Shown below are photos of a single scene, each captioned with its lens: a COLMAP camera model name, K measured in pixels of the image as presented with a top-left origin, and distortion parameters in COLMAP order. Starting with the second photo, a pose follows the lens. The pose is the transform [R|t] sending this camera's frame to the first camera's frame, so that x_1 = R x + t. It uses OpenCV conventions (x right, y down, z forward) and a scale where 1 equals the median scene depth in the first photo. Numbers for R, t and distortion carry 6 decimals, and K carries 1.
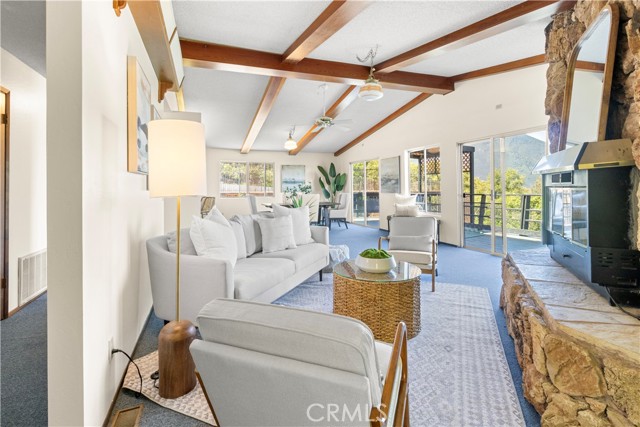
lens RADIAL K [[309.8, 0, 324.6], [0, 309.8, 189.0], [0, 0, 1]] dist [-0.000574, -0.000586]
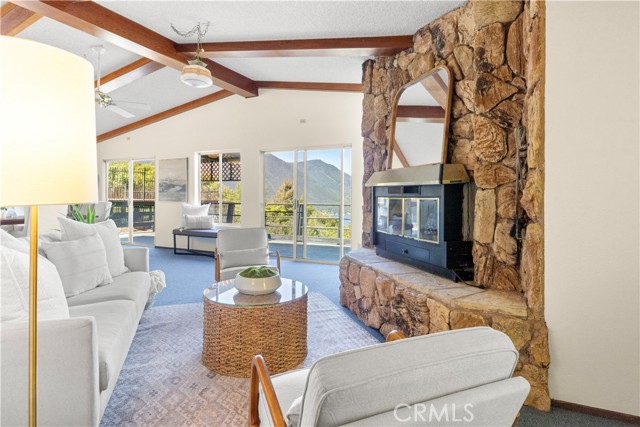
lens RADIAL K [[335.2, 0, 341.1], [0, 335.2, 196.5], [0, 0, 1]] dist [-0.000956, -0.000159]
pose [[0.710431, 0.017226, 0.703556, -0.129447], [-0.014087, 0.999848, -0.010256, 0.002997], [-0.703626, -0.002625, 0.710565, 0.073912]]
